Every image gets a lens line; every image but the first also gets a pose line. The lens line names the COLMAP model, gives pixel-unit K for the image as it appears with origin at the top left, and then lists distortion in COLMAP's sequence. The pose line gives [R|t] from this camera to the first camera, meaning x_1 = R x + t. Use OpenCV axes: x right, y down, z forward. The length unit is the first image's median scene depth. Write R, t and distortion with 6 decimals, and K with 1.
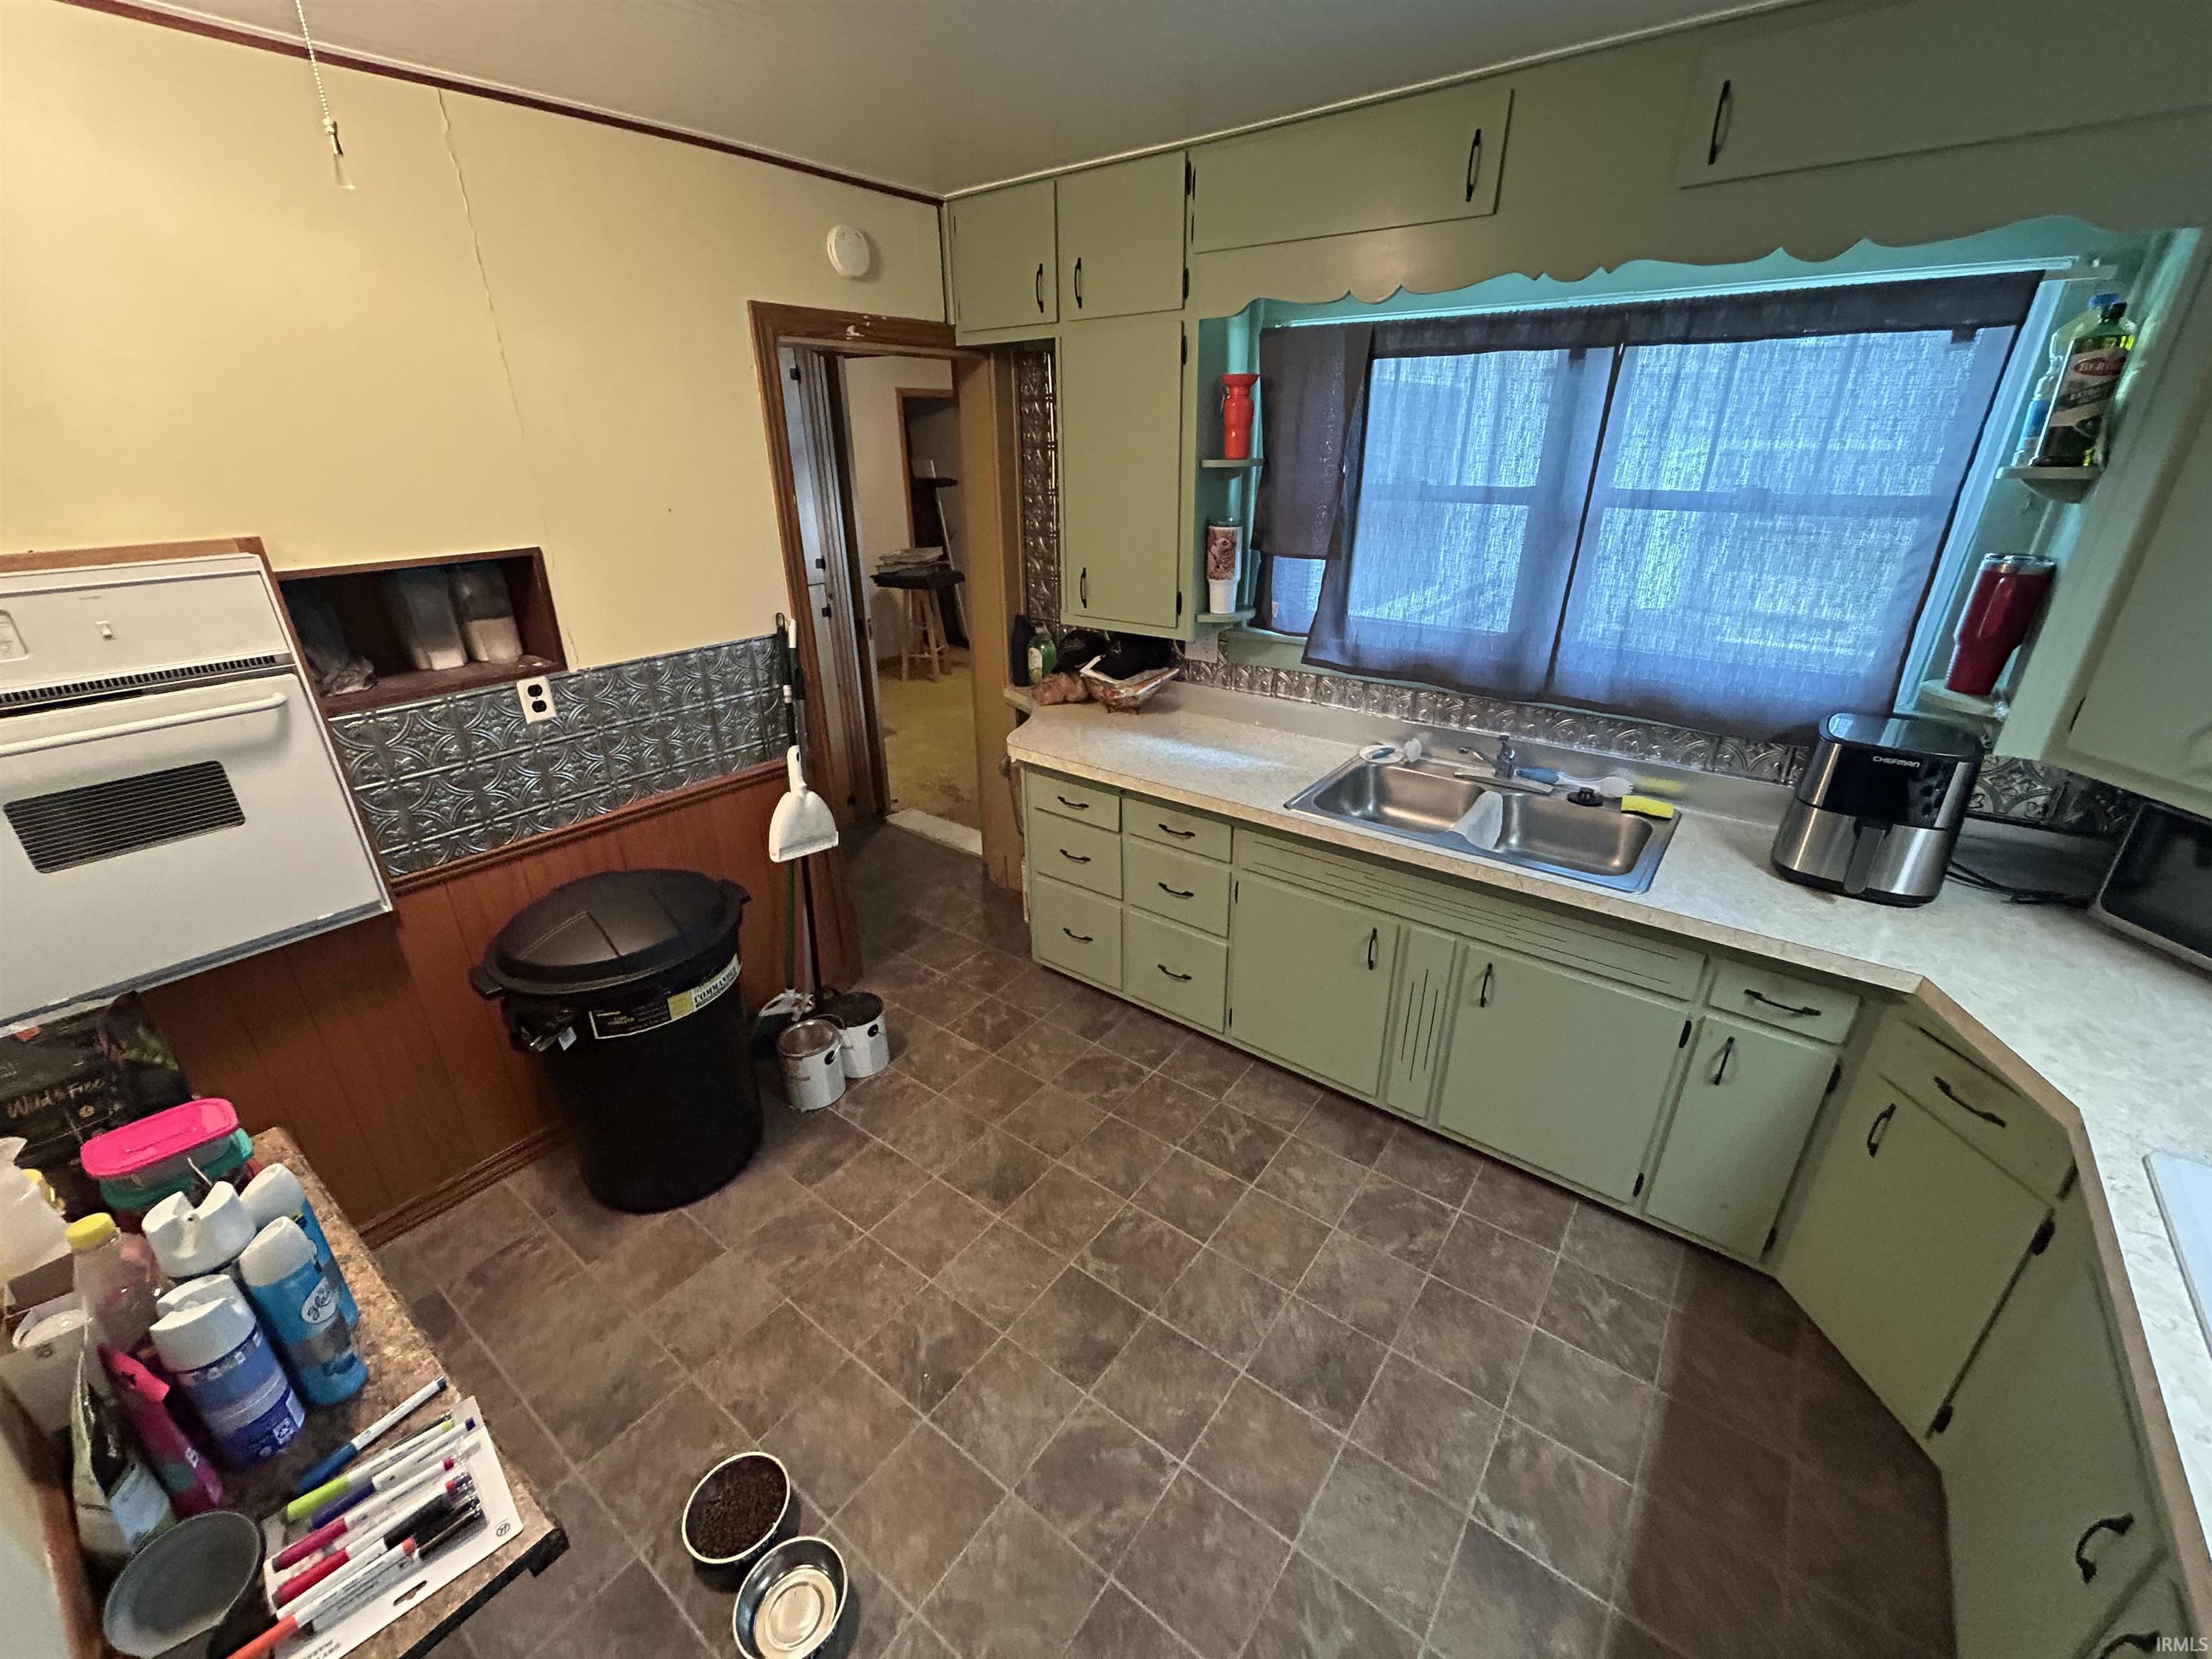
lens RADIAL K [[902.3, 0, 1110.6], [0, 902.3, 826.1], [0, 0, 1]] dist [0.000730, 0.000943]
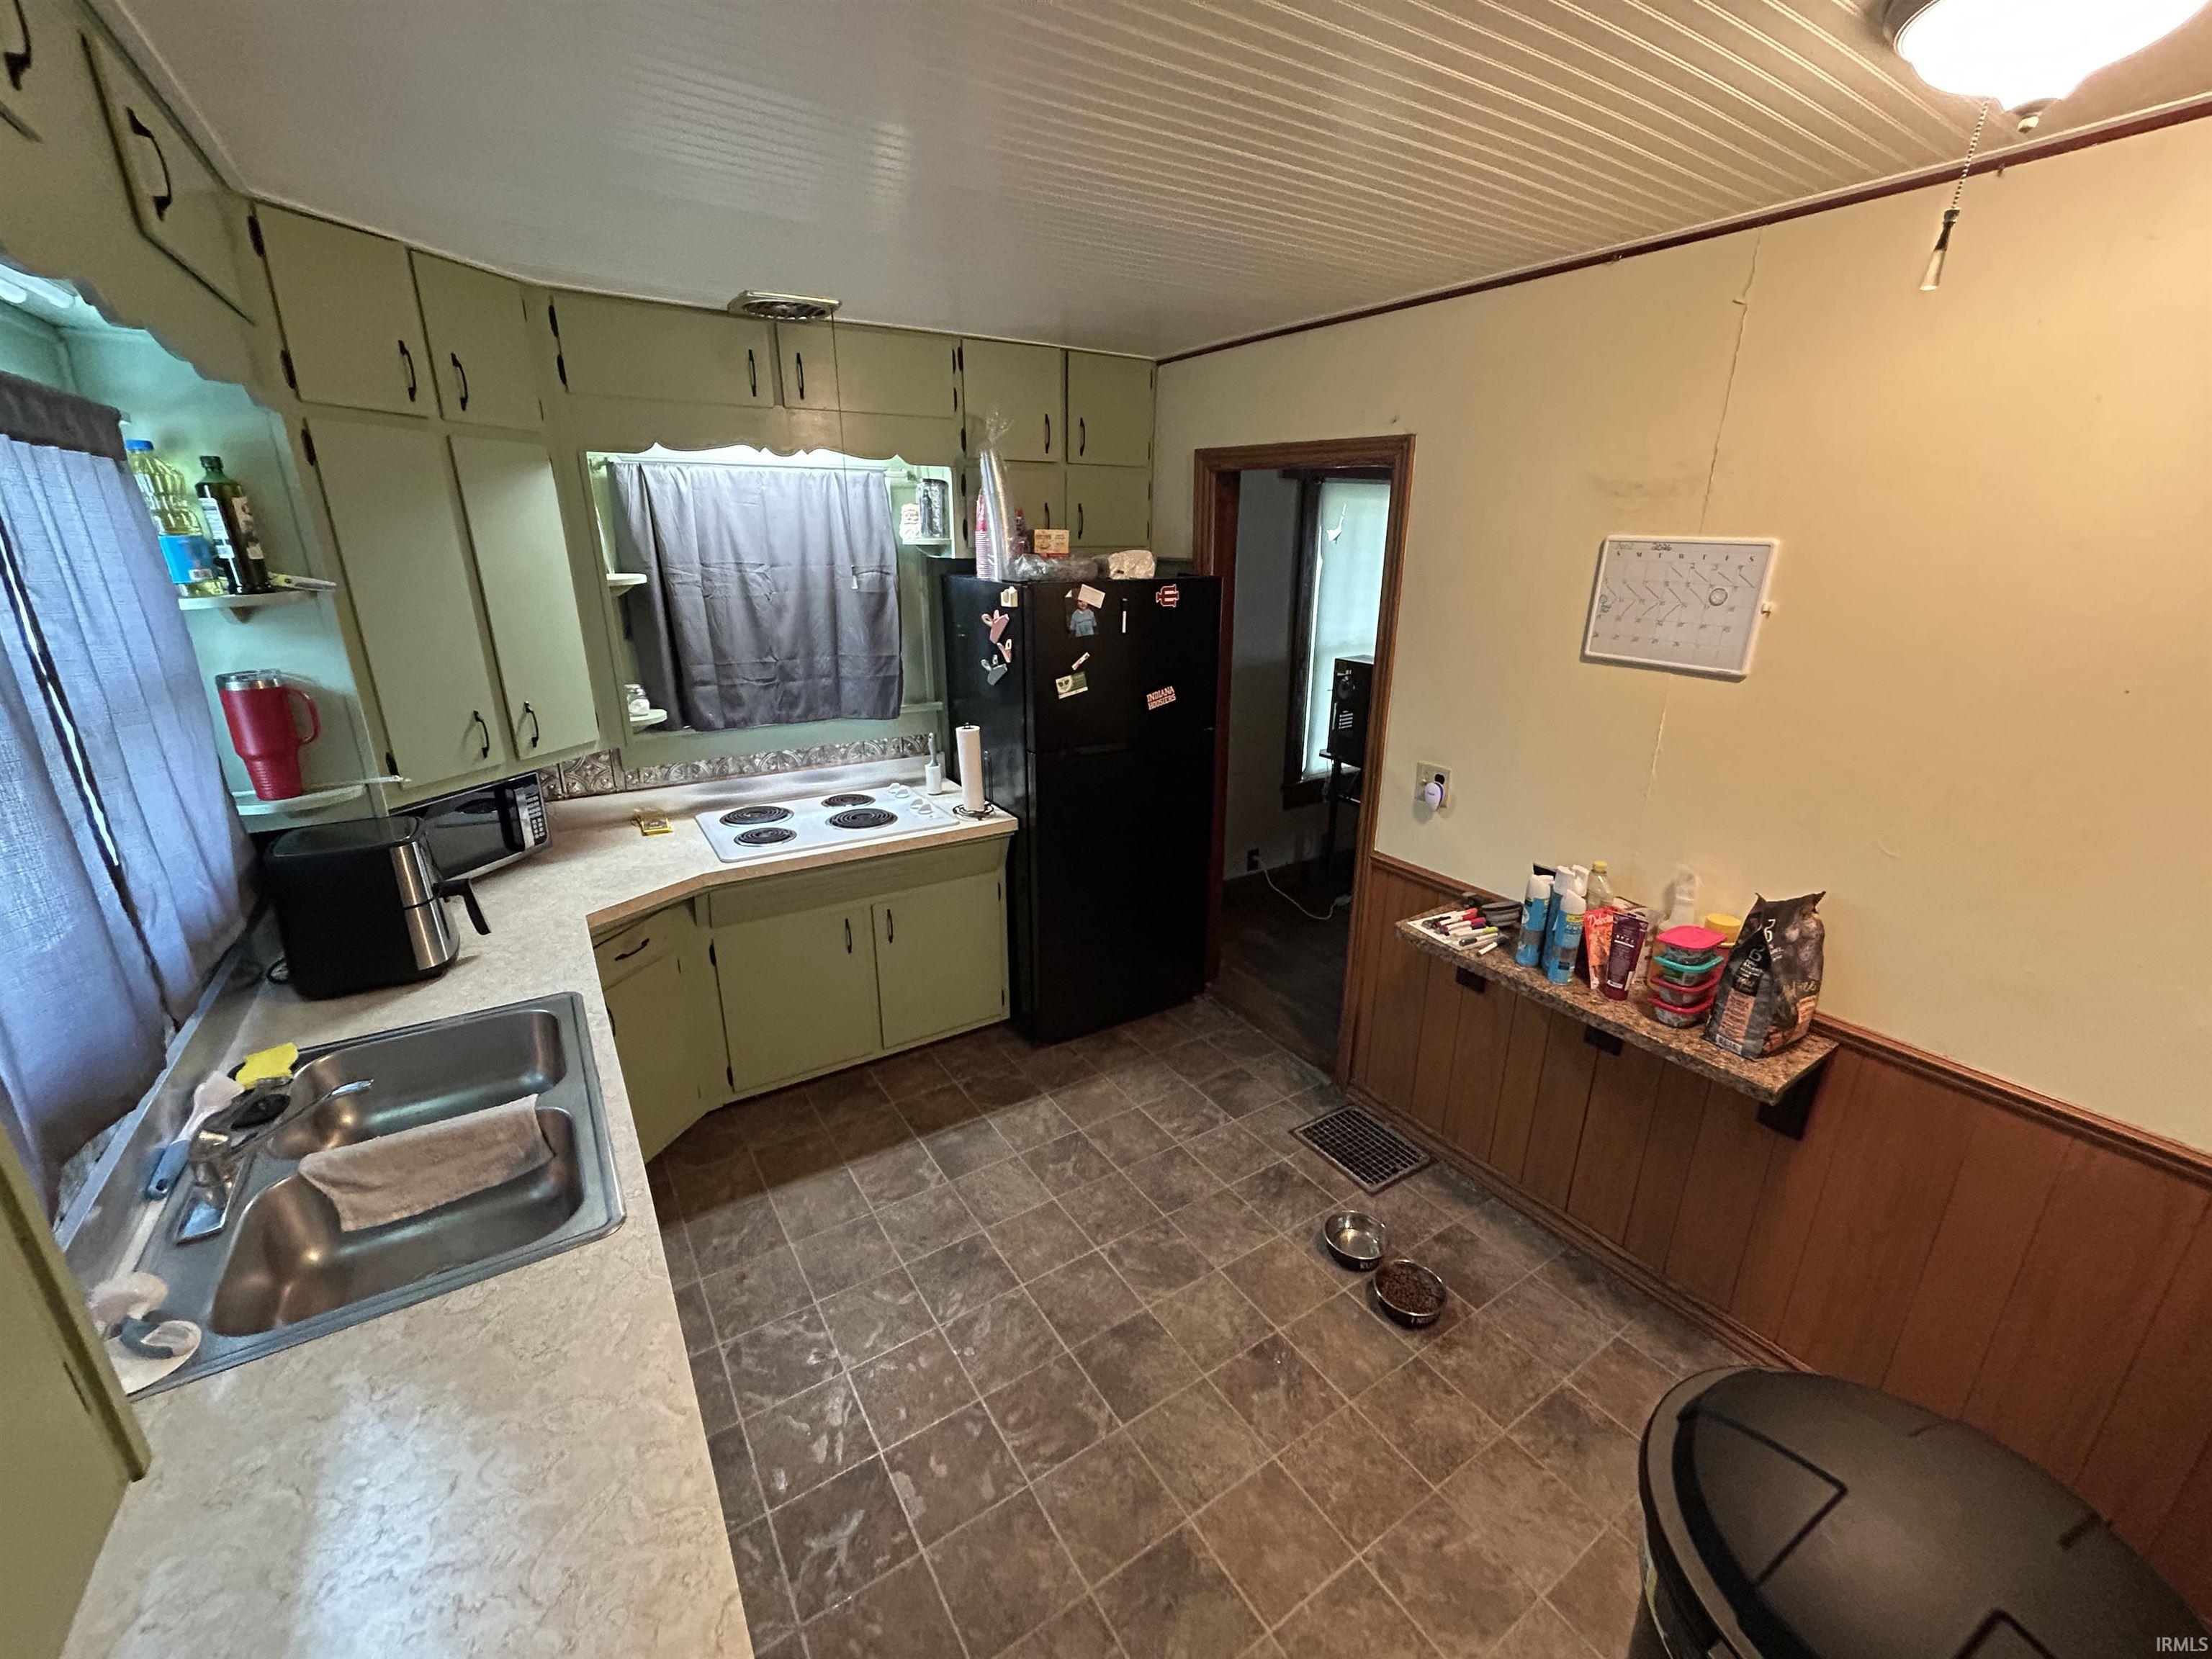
lens RADIAL K [[902.3, 0, 1112.1], [0, 902.3, 839.2], [0, 0, 1]] dist [0.000730, 0.000943]
pose [[-0.940586, -0.104998, 0.322914, -0.305458], [0.137800, 0.751125, 0.645618, -0.641233], [-0.310337, 0.651756, -0.692029, 1.425945]]
